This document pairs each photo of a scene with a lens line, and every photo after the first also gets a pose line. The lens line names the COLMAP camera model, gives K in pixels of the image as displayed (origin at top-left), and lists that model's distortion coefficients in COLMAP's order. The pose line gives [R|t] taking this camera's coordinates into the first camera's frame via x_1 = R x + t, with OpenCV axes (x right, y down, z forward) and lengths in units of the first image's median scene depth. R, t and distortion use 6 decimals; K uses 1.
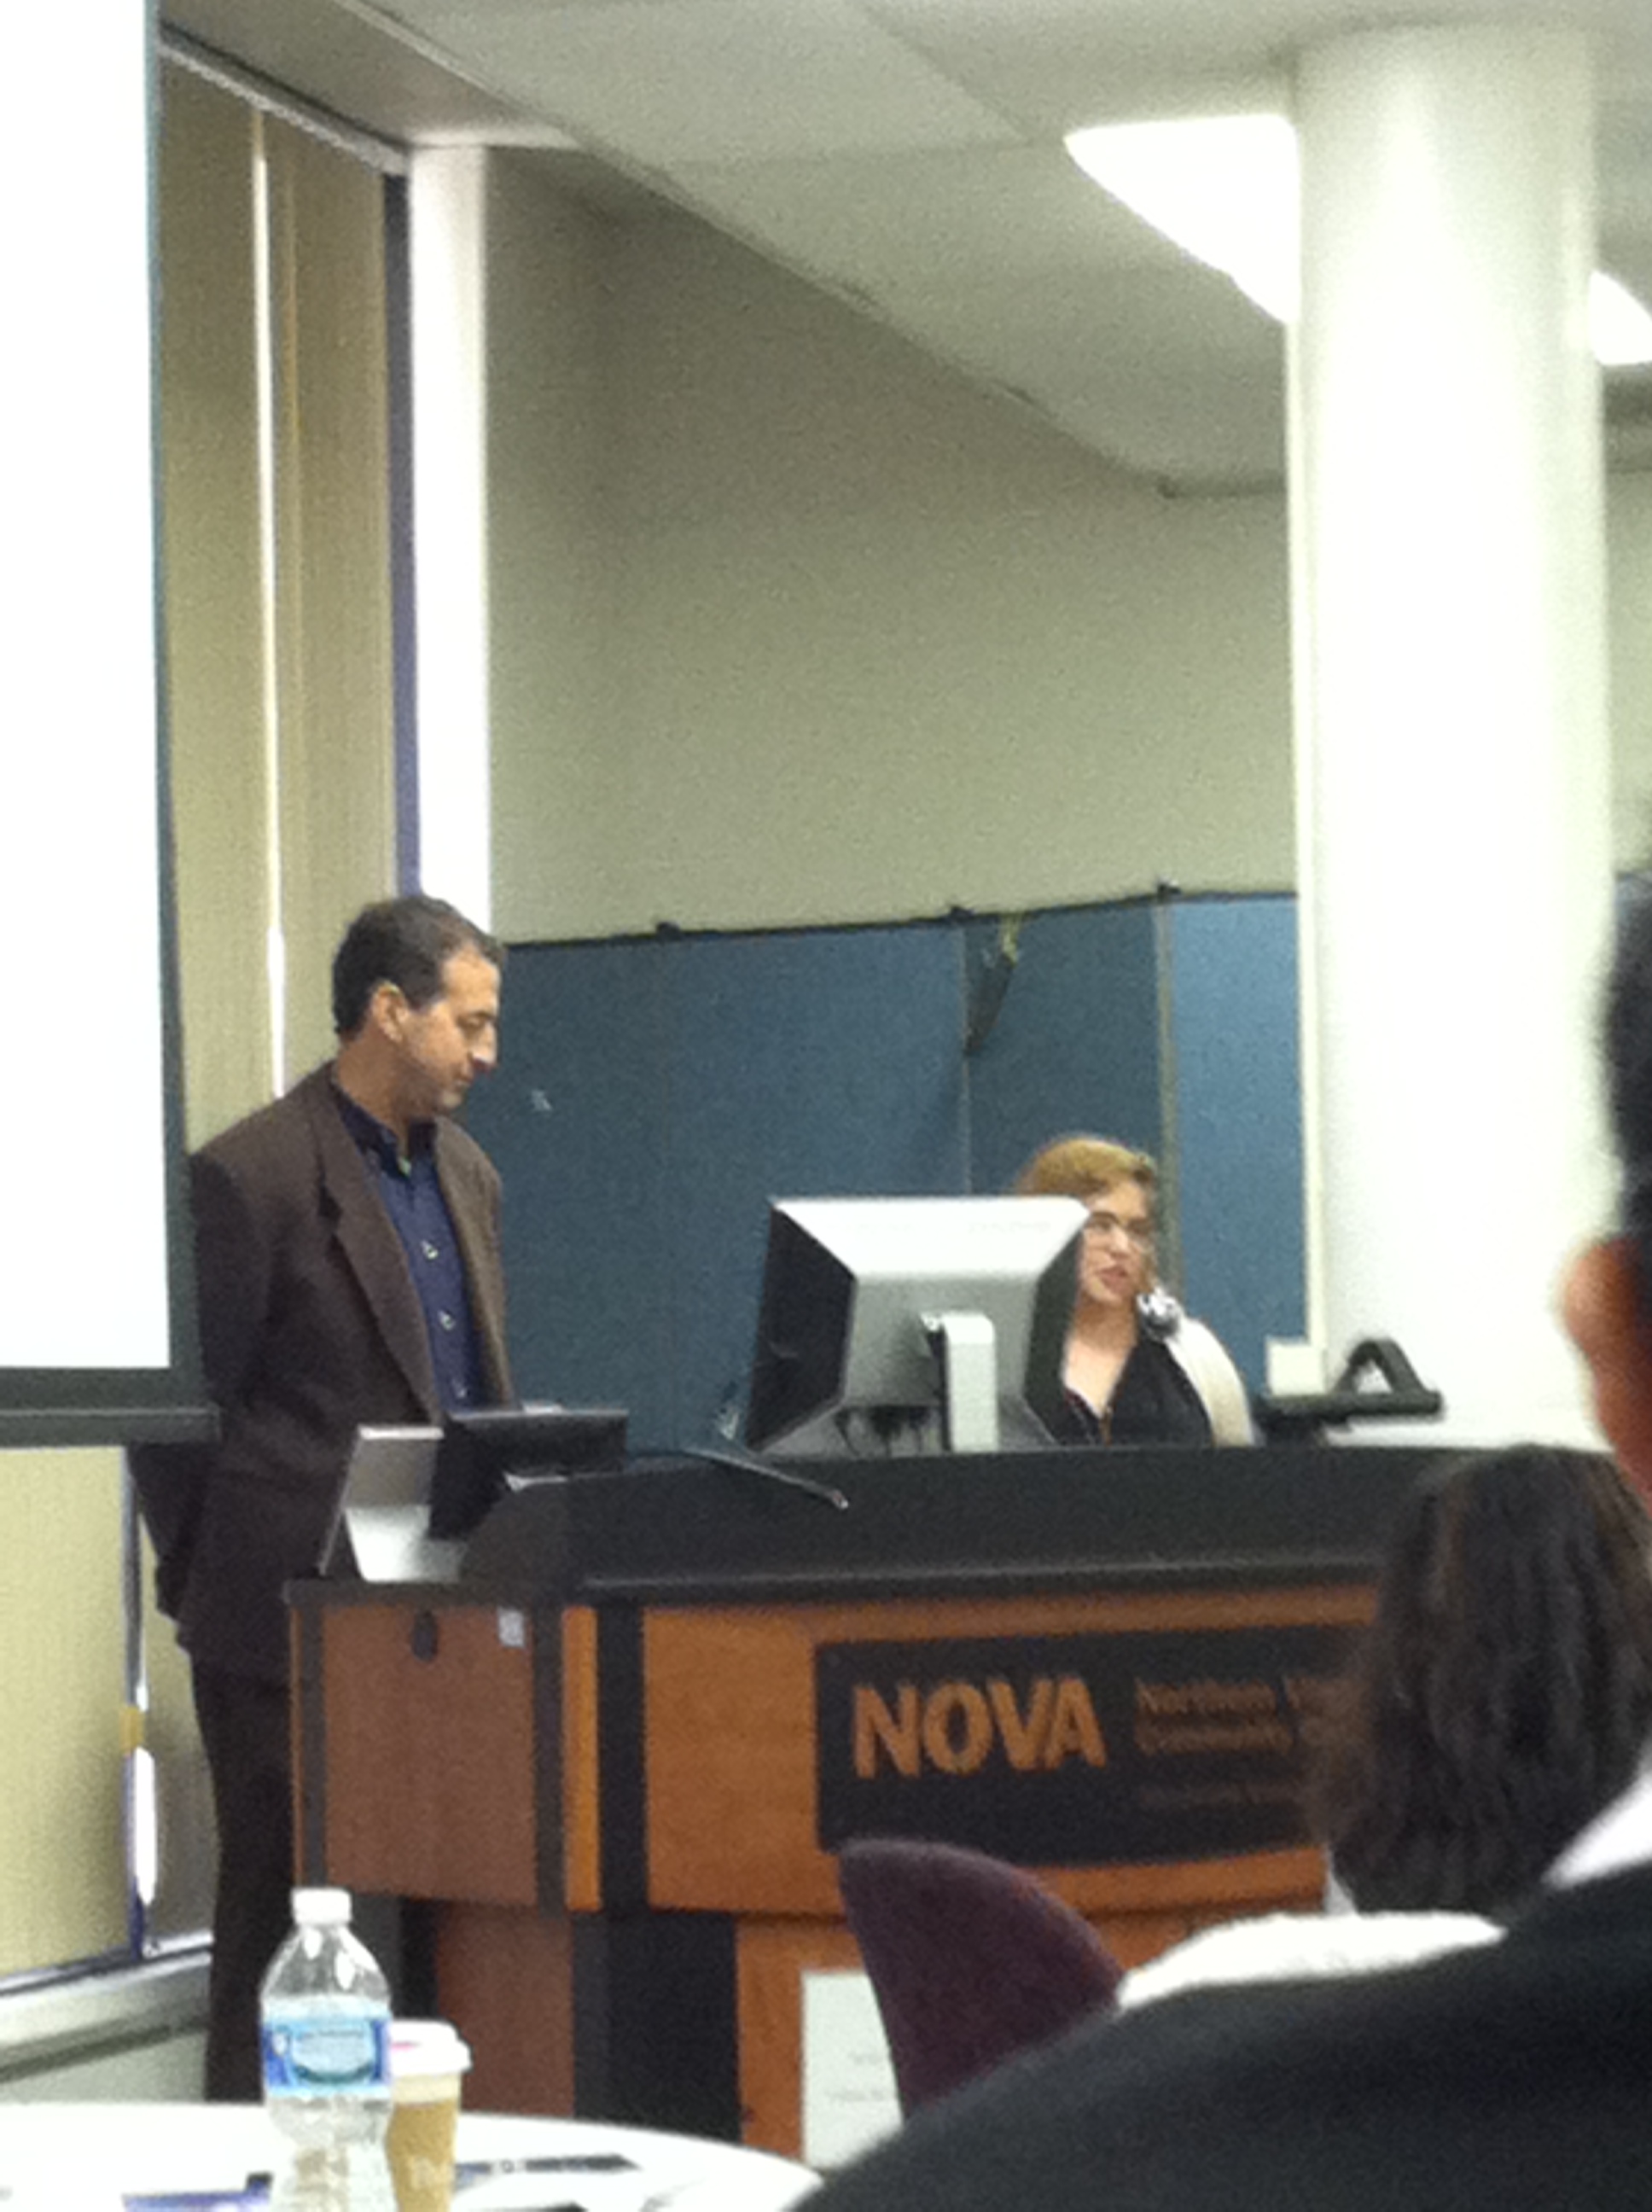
lens RADIAL K [[7876.3, 0, 825.3], [0, 7876.3, 1112.1], [0, 0, 1]] dist [0.678280, 0.000000]
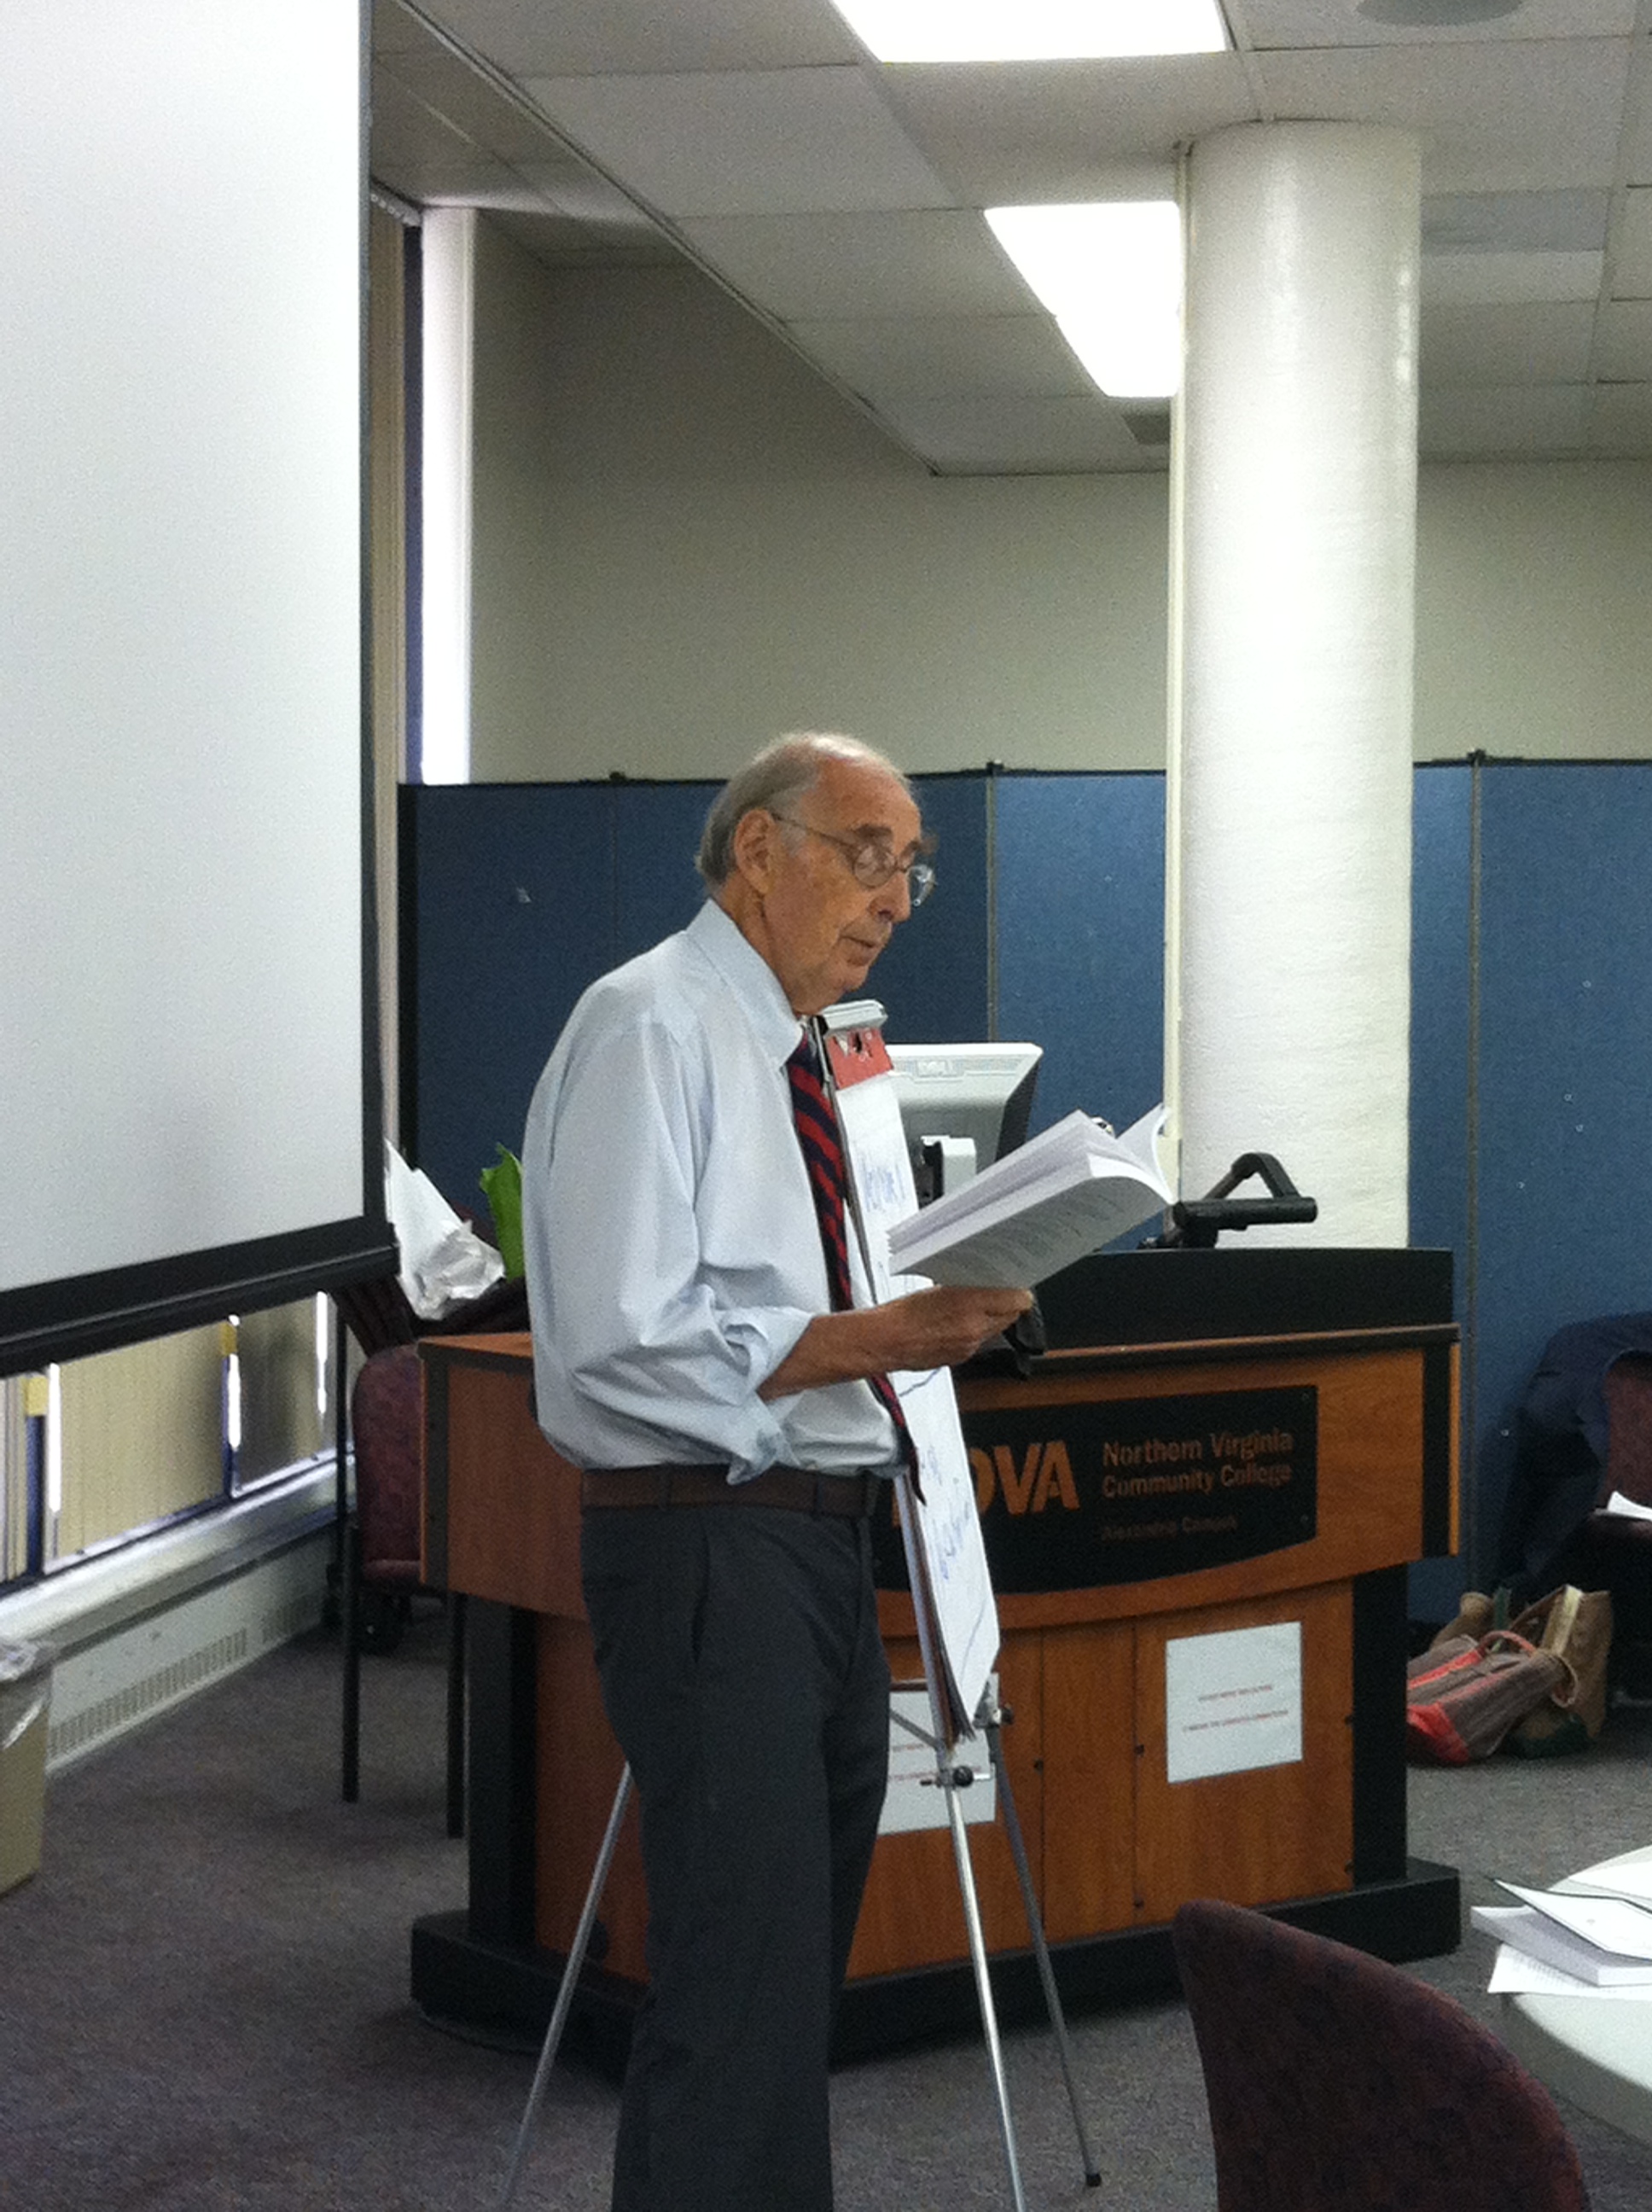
lens RADIAL K [[4261.6, 0, 827.4], [0, 4261.6, 1090.6], [0, 0, 1]] dist [0.321511, 0.000000]
pose [[0.996342, 0.024794, 0.081777, -0.054519], [-0.030390, 0.997228, 0.067918, -0.025399], [-0.079866, -0.070155, 0.994334, 0.295115]]
